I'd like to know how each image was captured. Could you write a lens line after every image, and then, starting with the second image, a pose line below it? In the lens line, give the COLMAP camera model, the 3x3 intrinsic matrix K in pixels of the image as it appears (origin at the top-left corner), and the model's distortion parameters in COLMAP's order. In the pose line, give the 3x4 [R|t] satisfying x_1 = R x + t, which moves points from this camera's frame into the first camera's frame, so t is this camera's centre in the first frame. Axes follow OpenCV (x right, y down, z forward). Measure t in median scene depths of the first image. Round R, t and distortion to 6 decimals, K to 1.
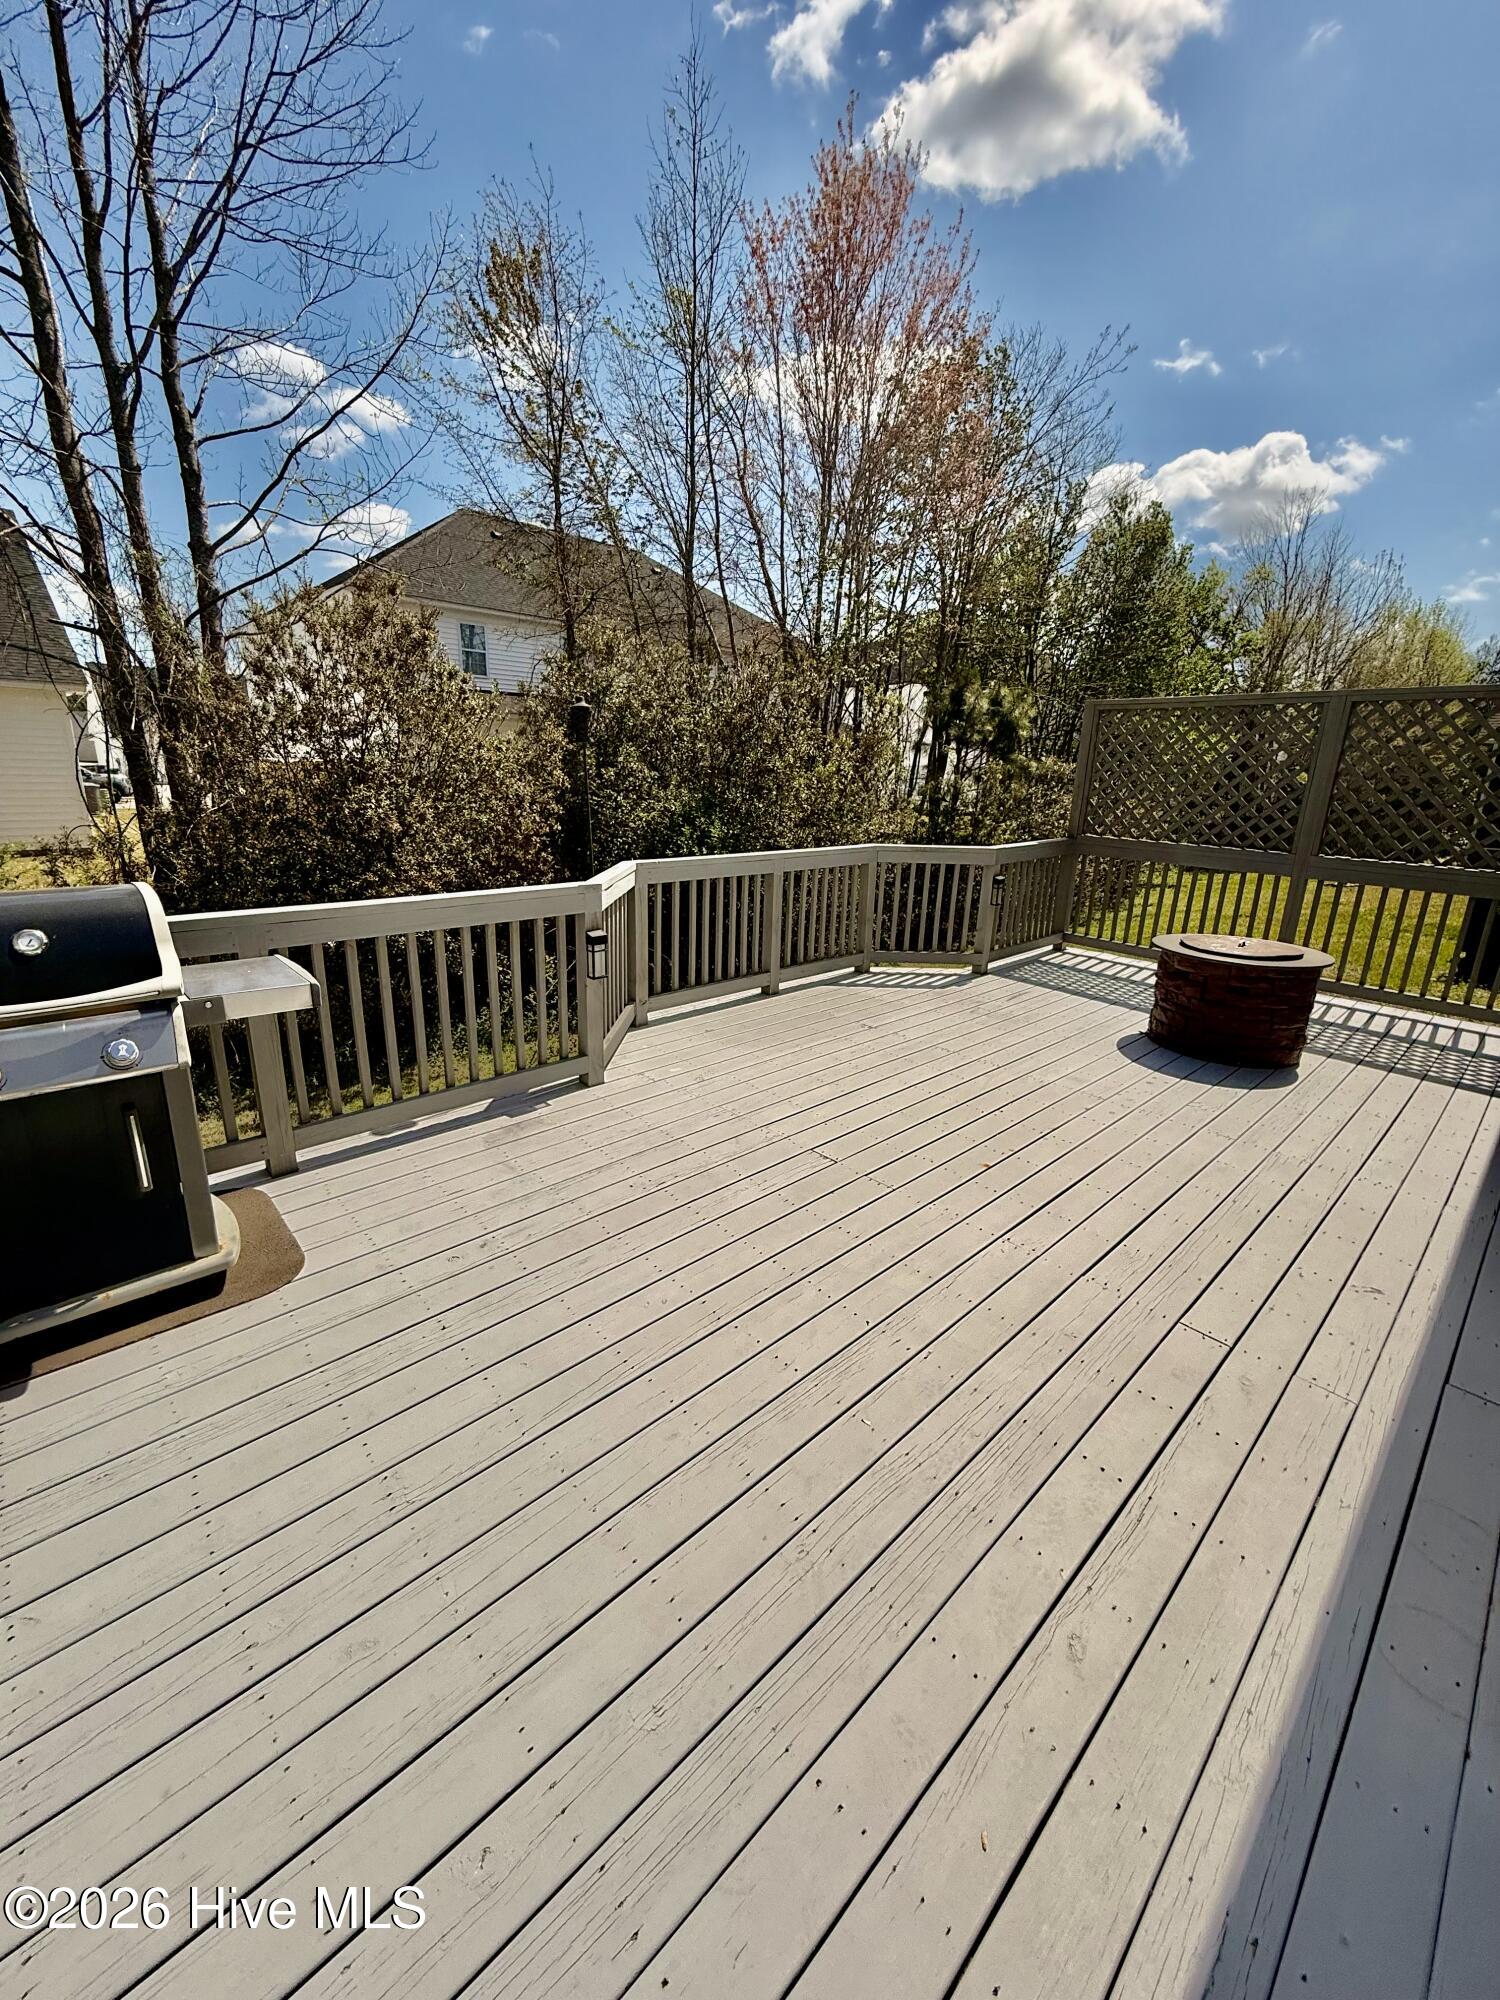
lens RADIAL K [[796.2, 0, 749.9], [0, 796.2, 1003.0], [0, 0, 1]] dist [0.000887, -0.000541]
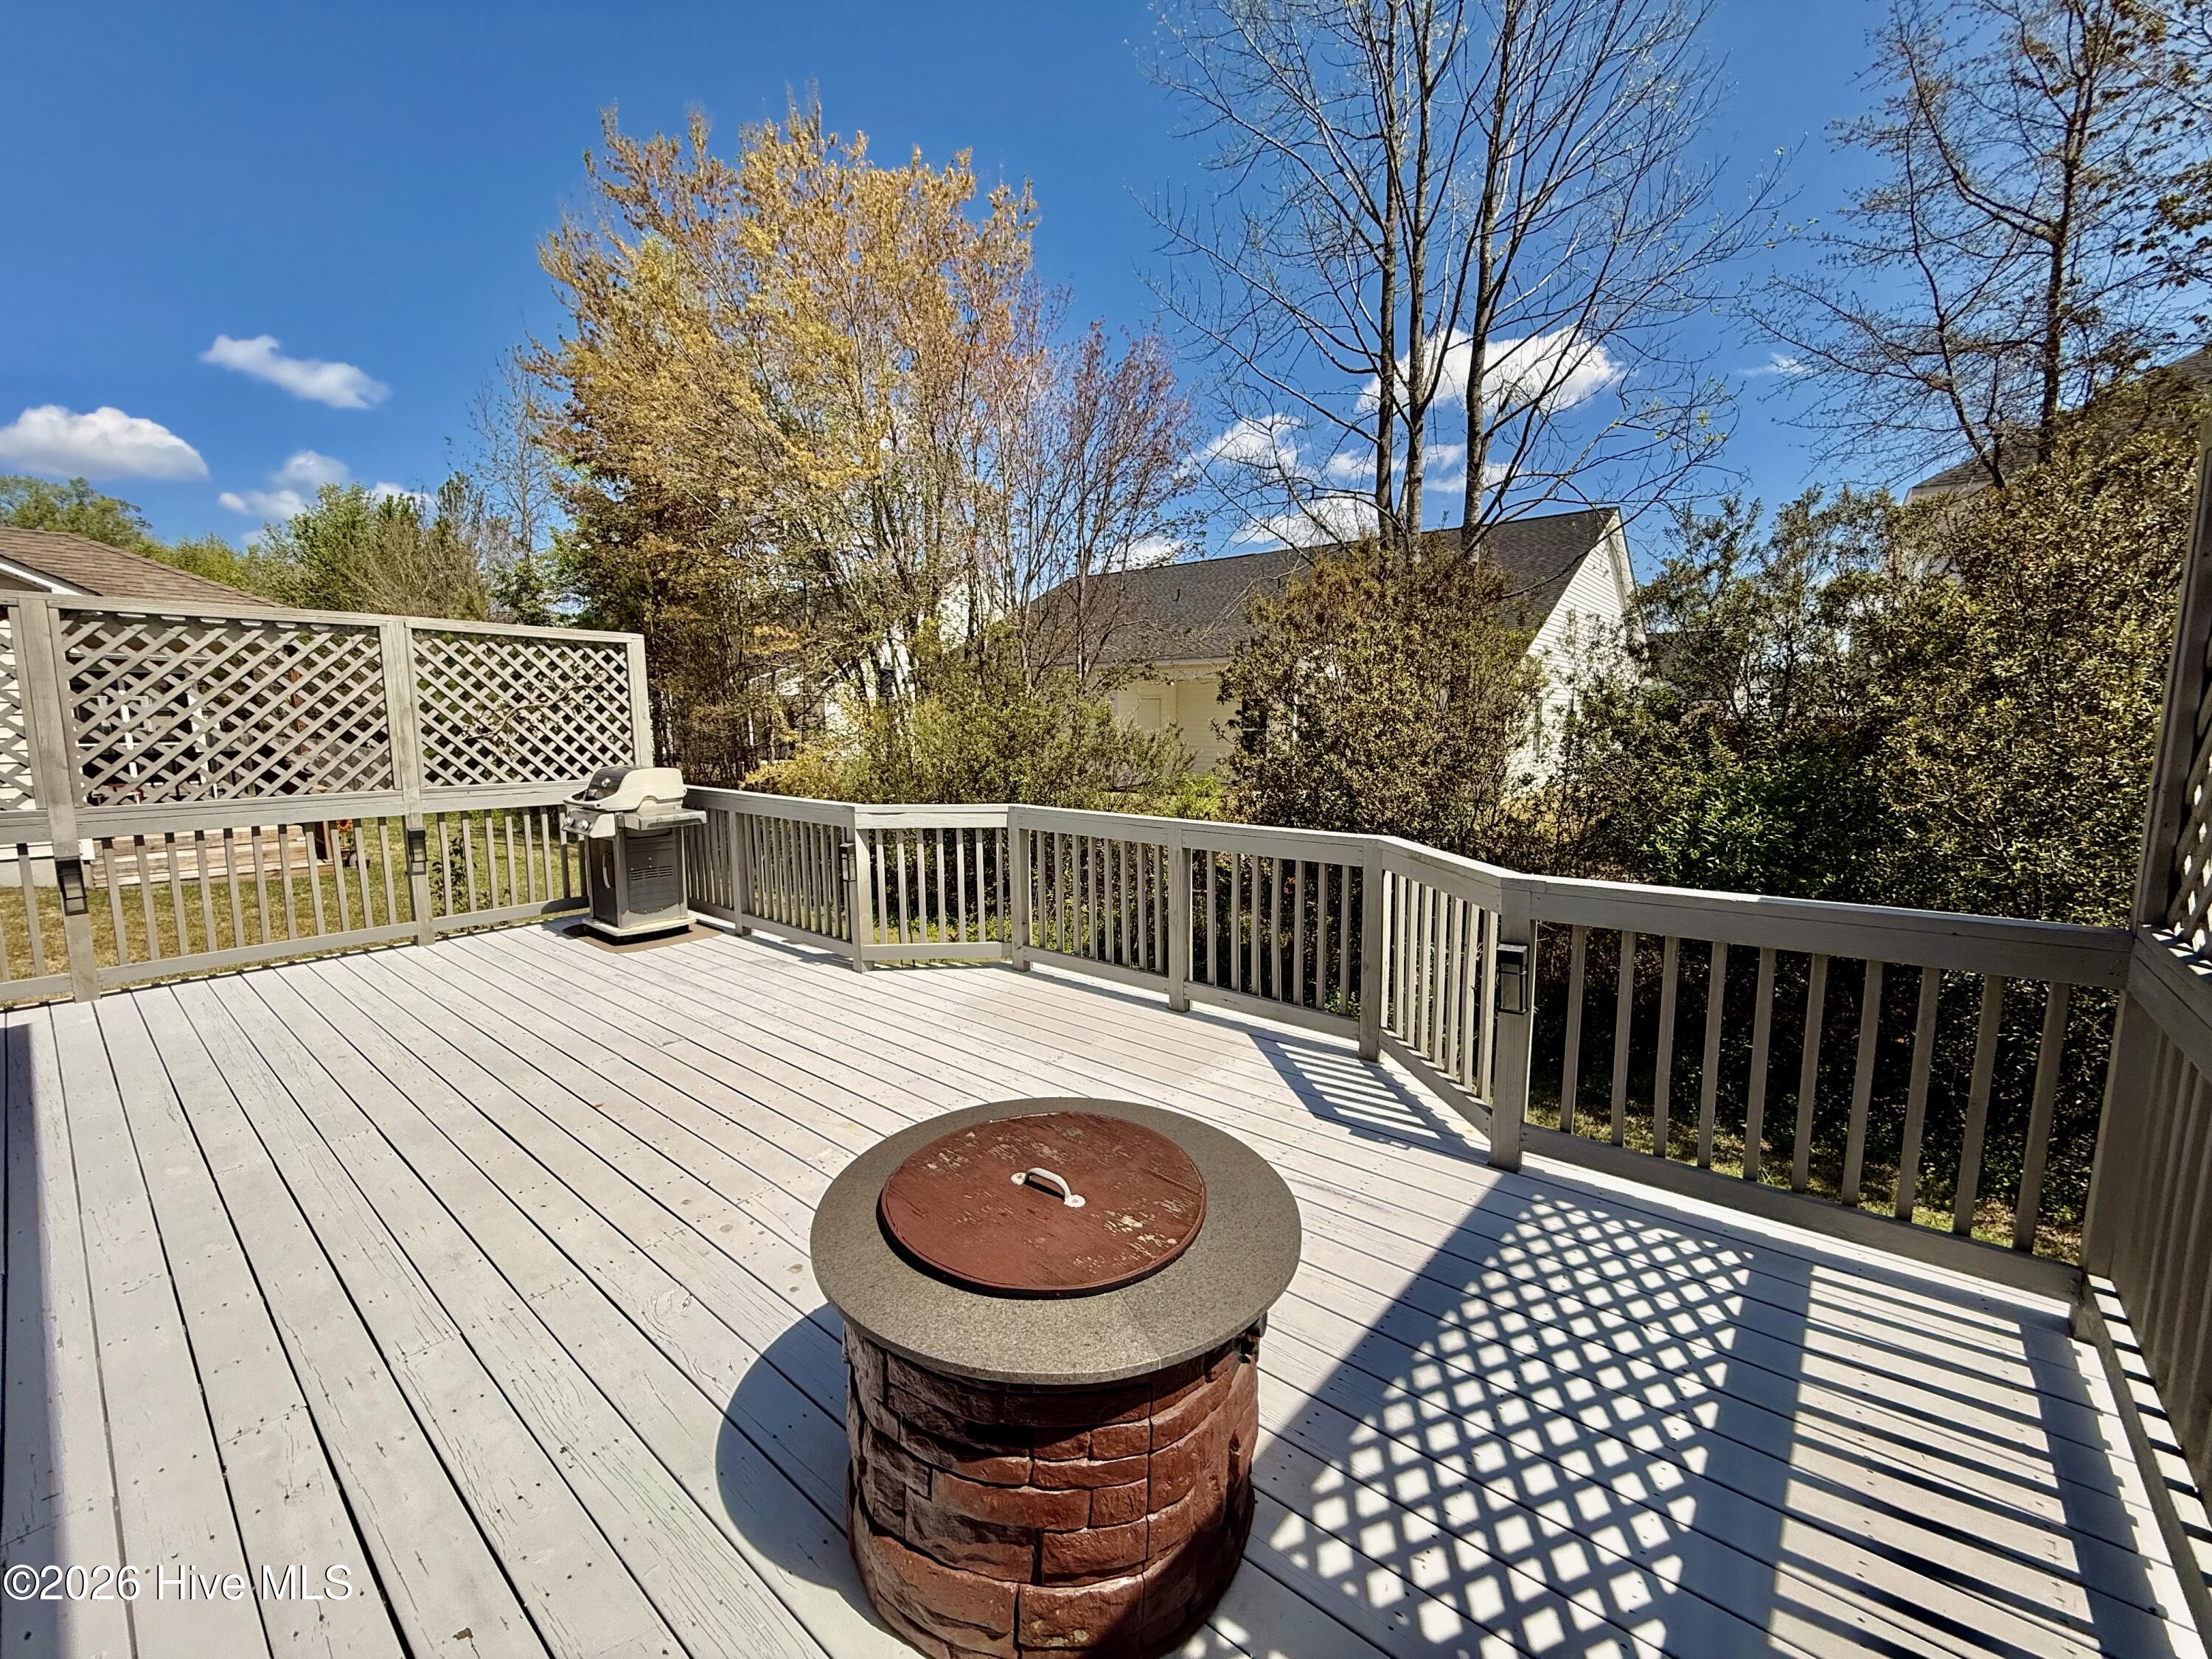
lens RADIAL K [[880.5, 0, 1106.2], [0, 880.5, 825.1], [0, 0, 1]] dist [0.000887, -0.000541]
pose [[0.133230, 0.100026, -0.986025, 0.980602], [-0.277485, 0.958868, 0.059778, -0.250607], [0.951447, 0.265643, 0.155506, 0.930513]]
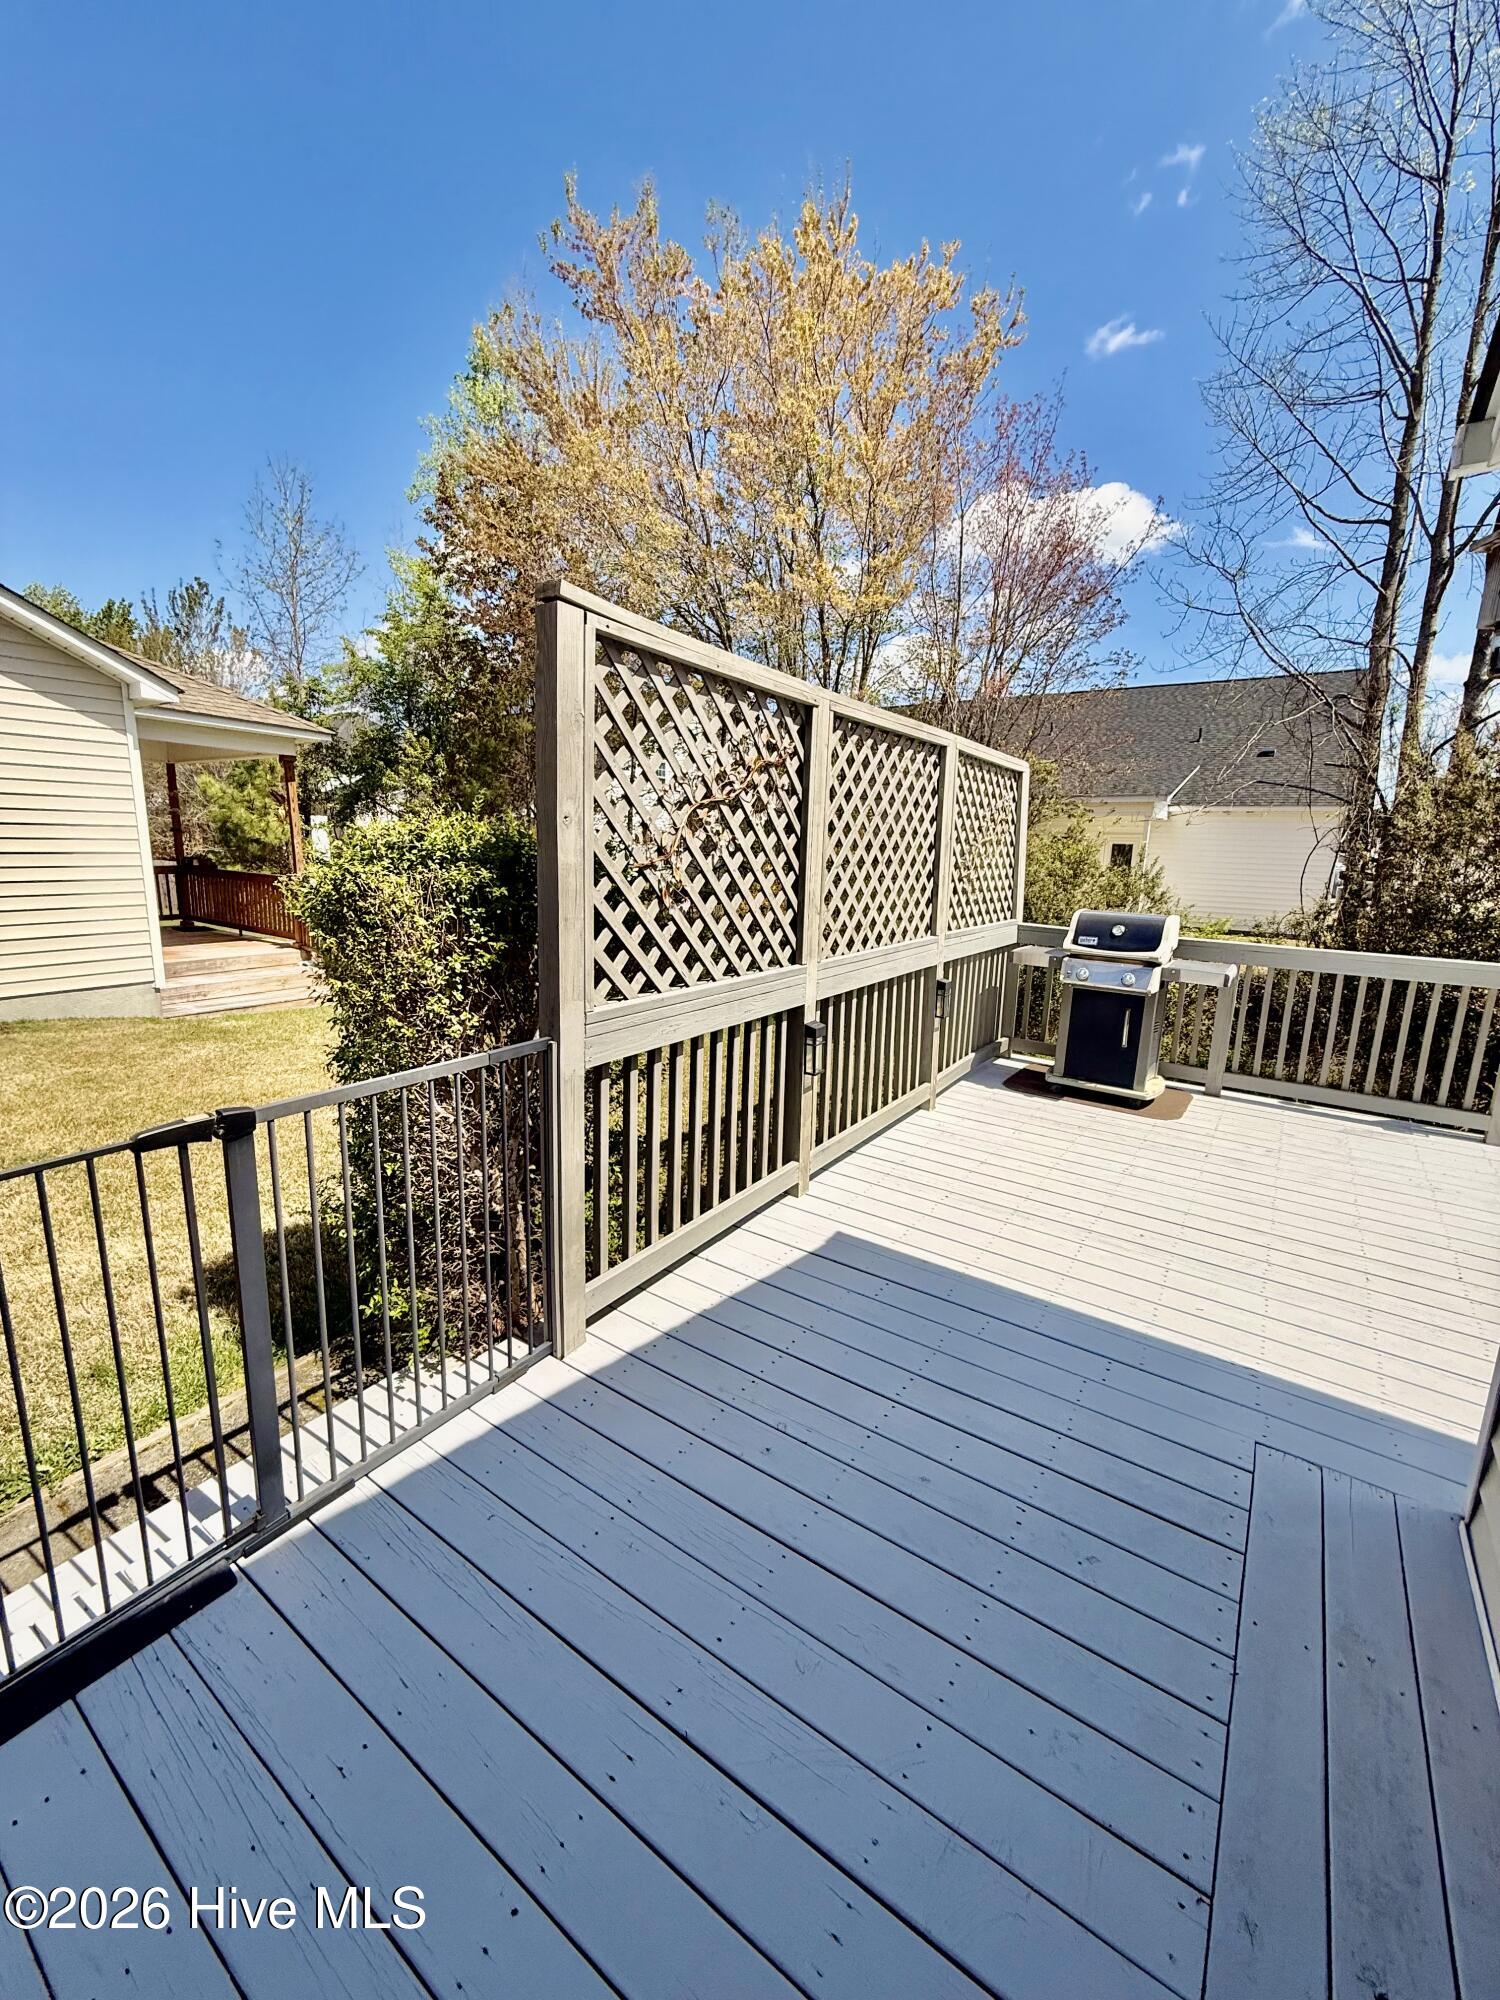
lens RADIAL K [[796.2, 0, 748.8], [0, 796.2, 1000.6], [0, 0, 1]] dist [0.000887, -0.000541]
pose [[0.216280, 0.173217, -0.960843, 0.525554], [-0.294903, 0.949758, 0.104838, 0.086966], [0.930728, 0.260681, 0.256496, -0.271941]]
